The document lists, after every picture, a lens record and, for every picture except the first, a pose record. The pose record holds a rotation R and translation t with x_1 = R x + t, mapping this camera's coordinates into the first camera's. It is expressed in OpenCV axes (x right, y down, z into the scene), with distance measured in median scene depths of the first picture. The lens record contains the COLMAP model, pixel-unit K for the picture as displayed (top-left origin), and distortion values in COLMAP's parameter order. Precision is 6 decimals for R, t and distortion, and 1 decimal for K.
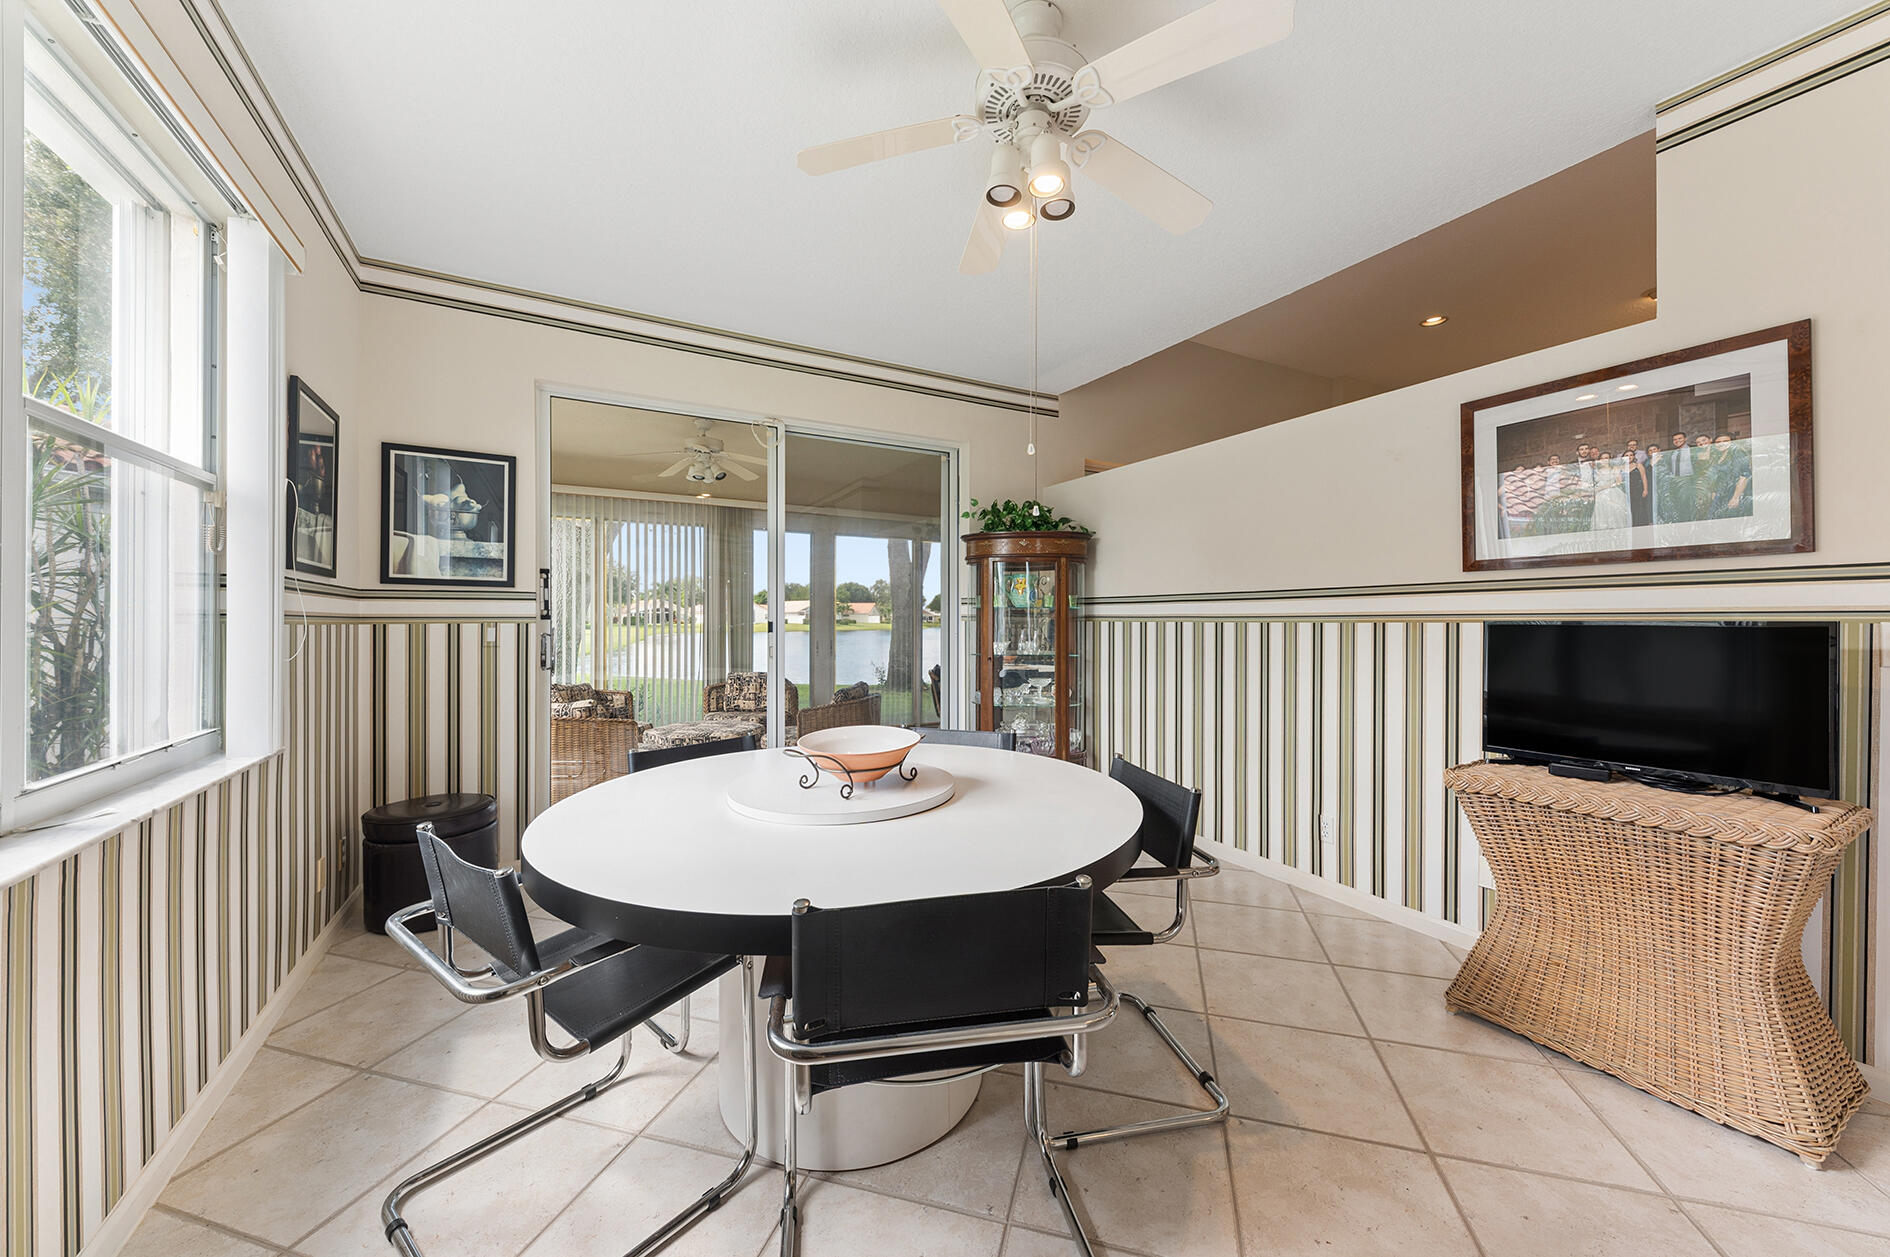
lens RADIAL K [[683.4, 0, 938.3], [0, 683.4, 618.8], [0, 0, 1]] dist [-0.000826, -0.000057]
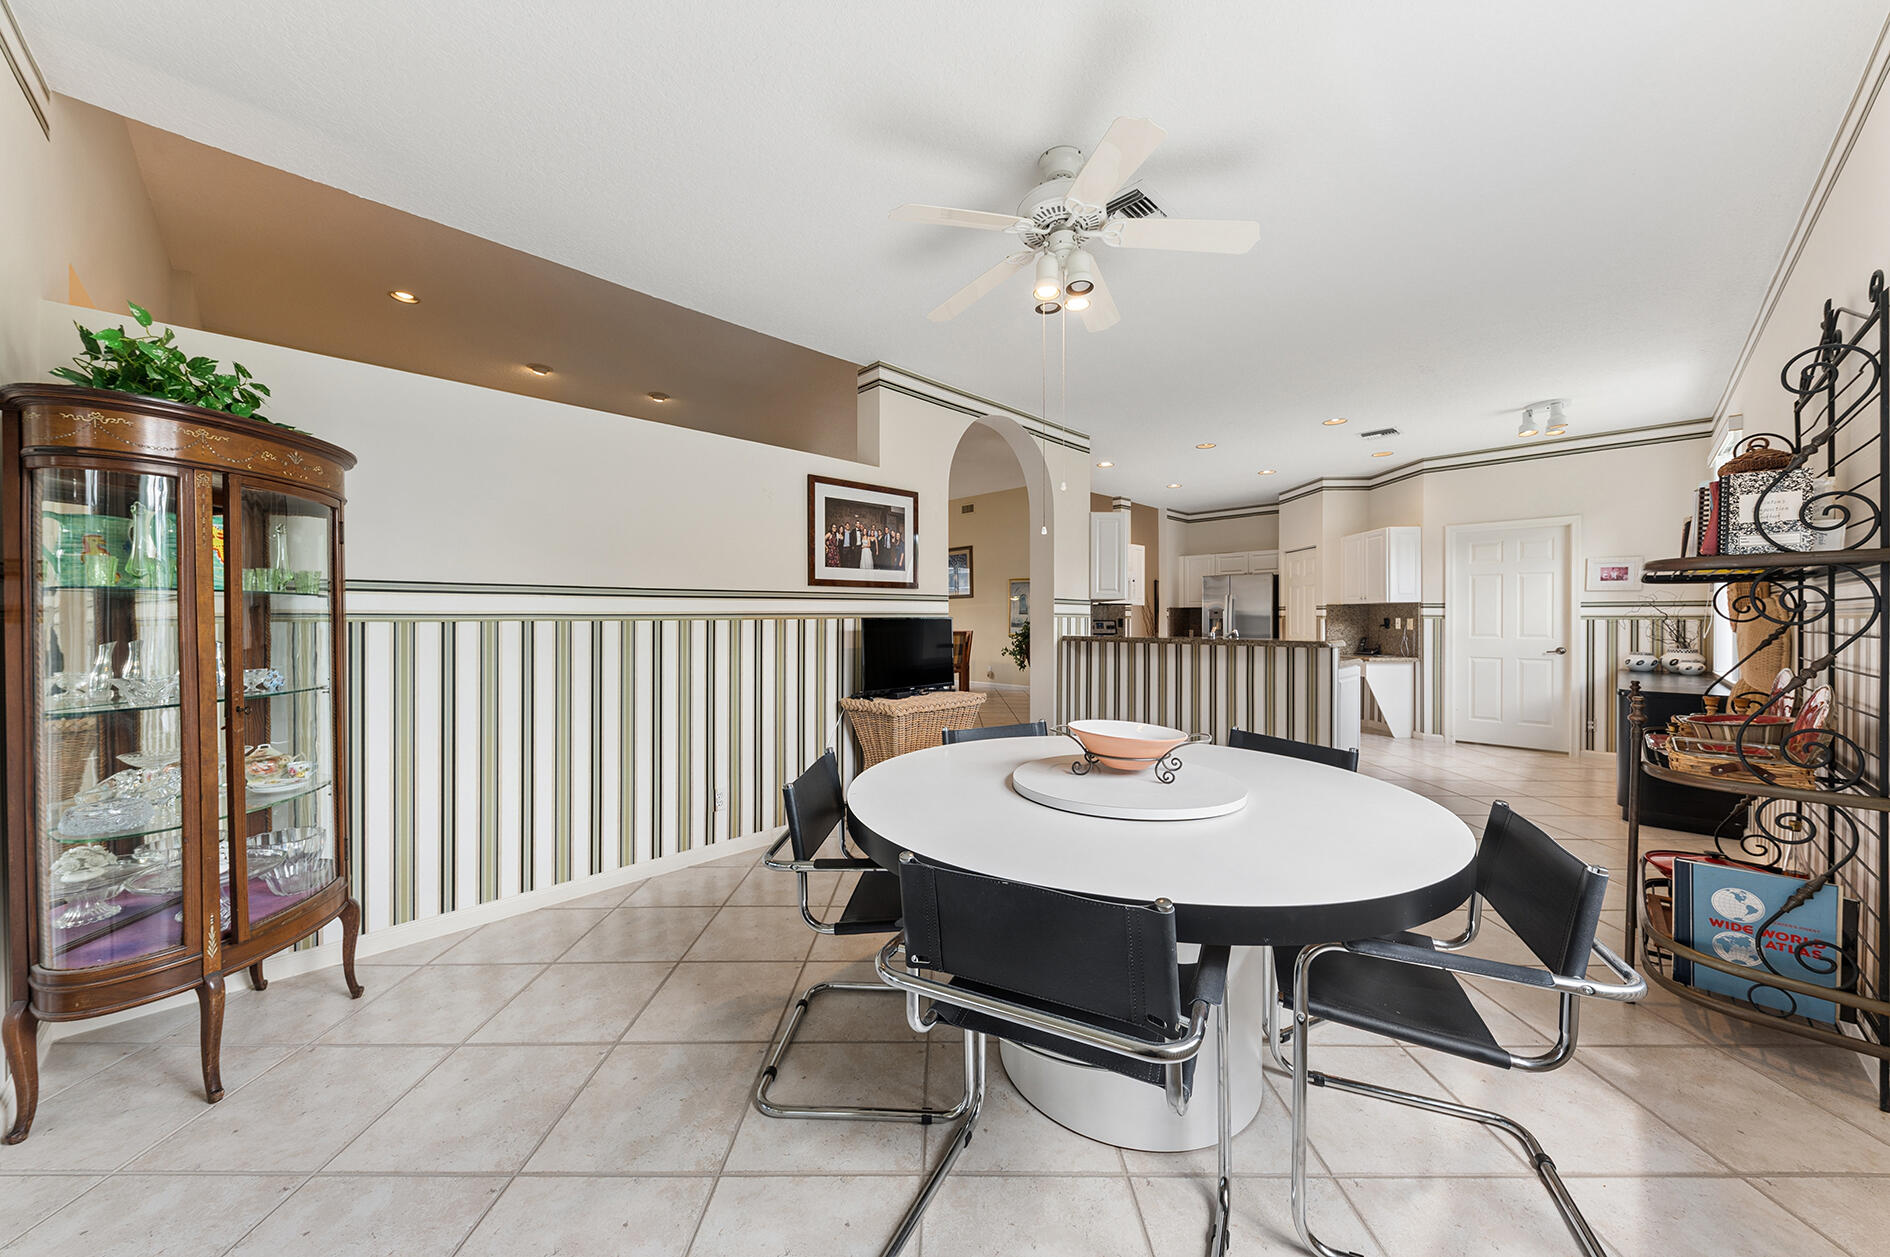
lens RADIAL K [[667.2, 0, 945.7], [0, 667.2, 618.7], [0, 0, 1]] dist [0.000750, -0.000009]
pose [[-0.281872, -0.001591, 0.959451, -0.601748], [0.002497, 0.999994, 0.002392, 0.001371], [-0.959449, 0.003070, -0.281867, 0.929976]]
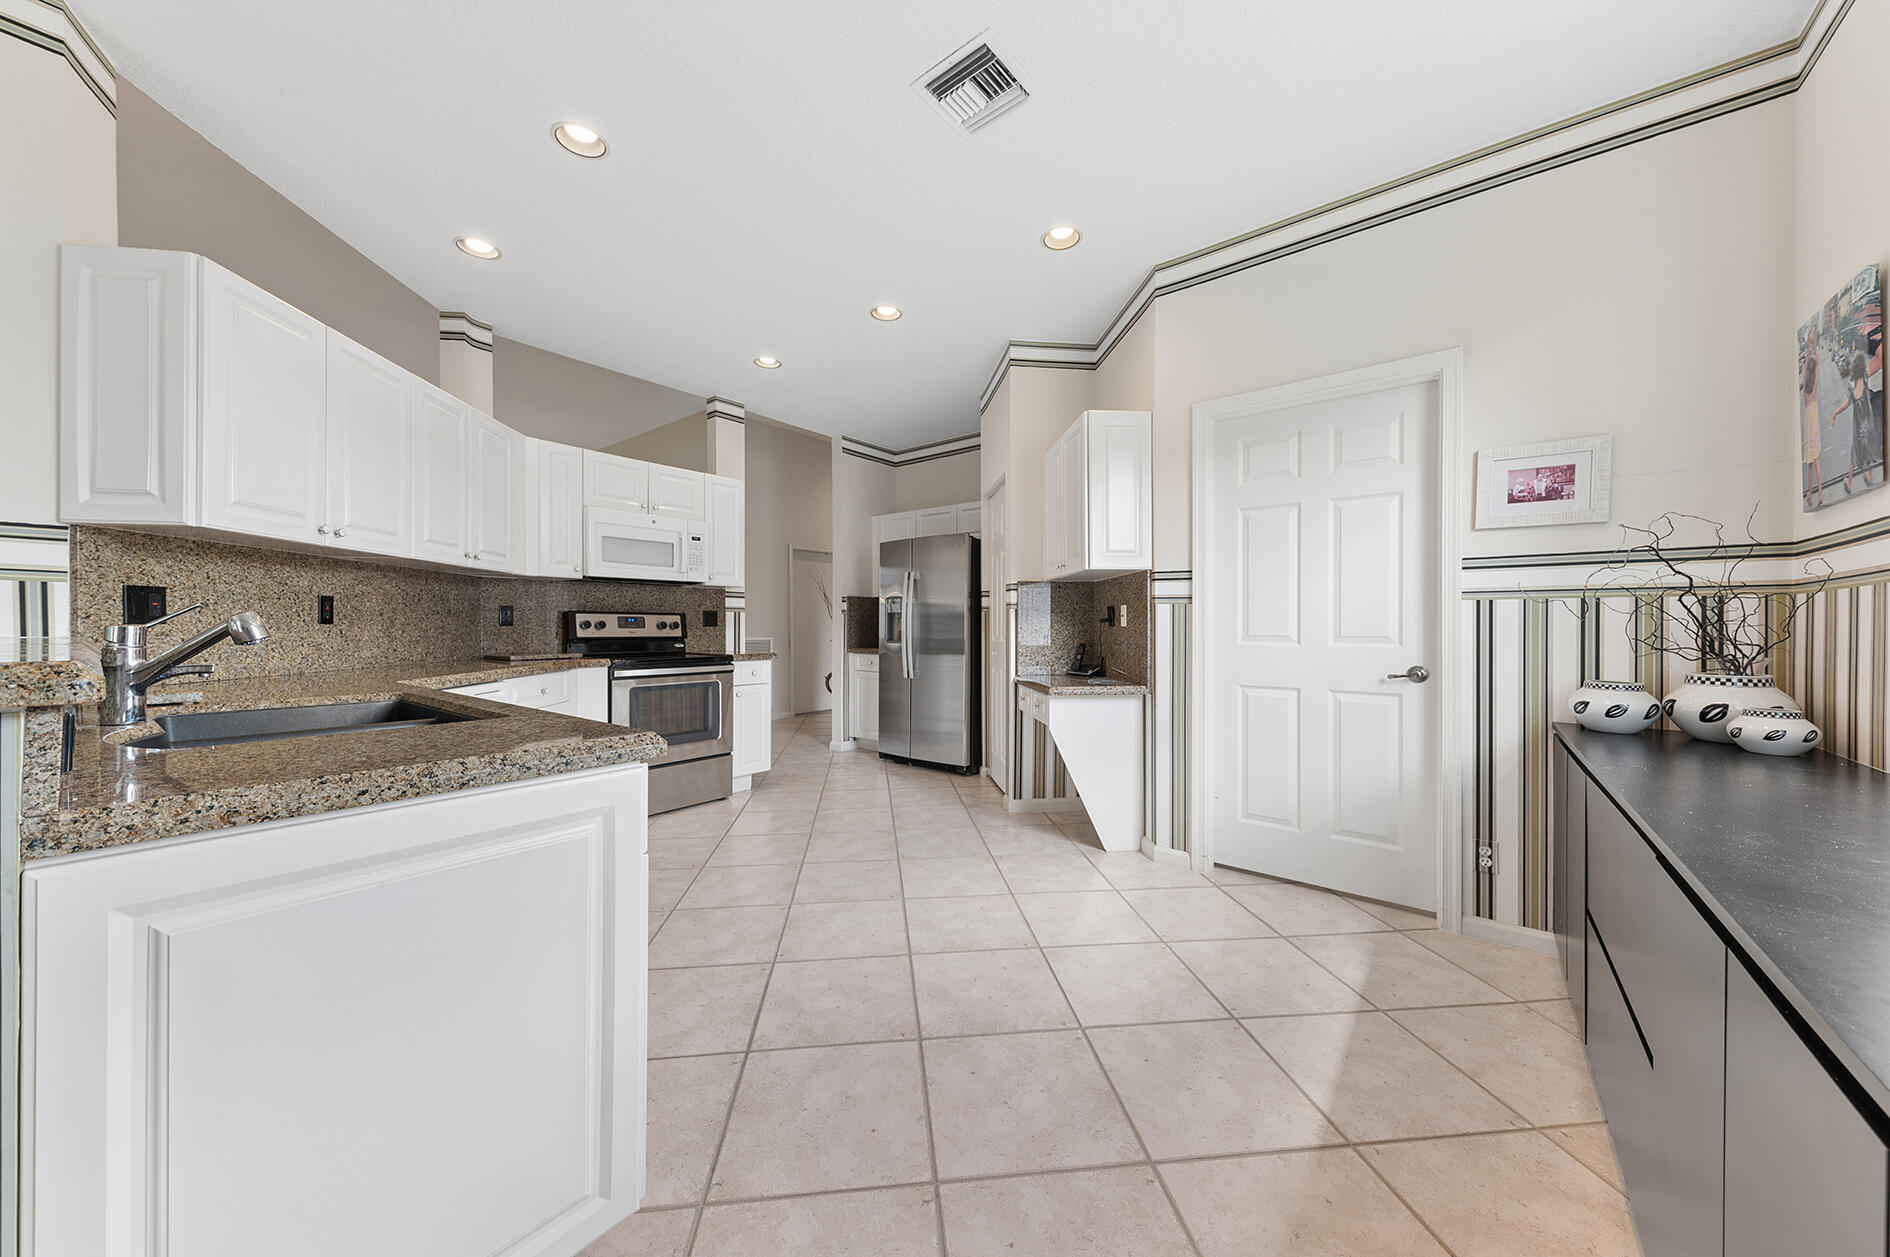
lens RADIAL K [[644.8, 0, 943.8], [0, 644.8, 623.9], [0, 0, 1]] dist [0.001589, -0.000051]
pose [[-0.387992, 0.000996, 0.921662, 0.247035], [-0.000440, 0.999999, -0.001266, 0.042467], [-0.921663, -0.000897, -0.387991, -0.479392]]
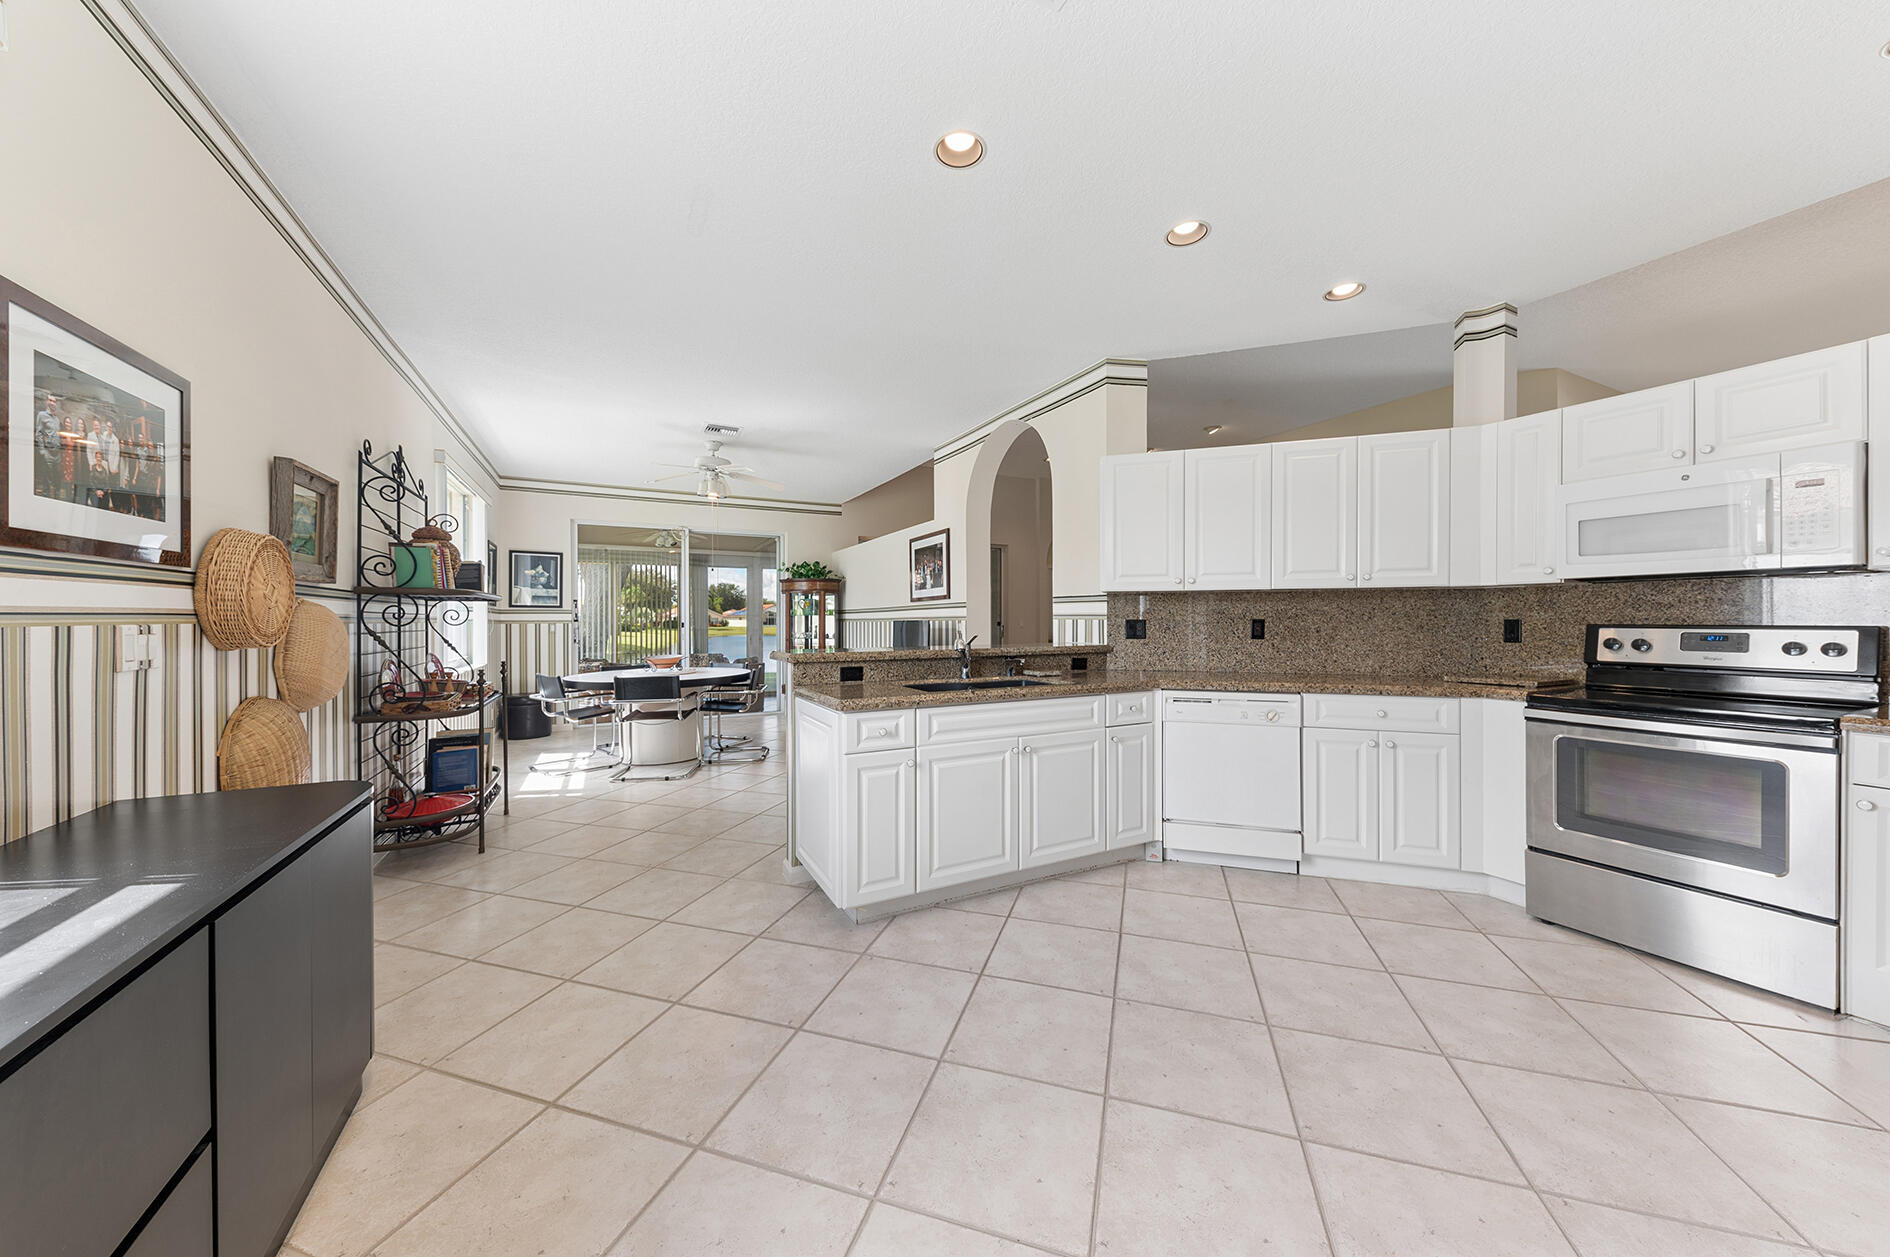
lens RADIAL K [[644.8, 0, 943.8], [0, 644.8, 623.9], [0, 0, 1]] dist [0.001589, -0.000051]
pose [[0.999675, -0.004510, -0.025095, 0.793297], [0.004588, 0.999985, 0.003043, 0.007675], [0.025081, -0.003157, 0.999680, -1.259474]]
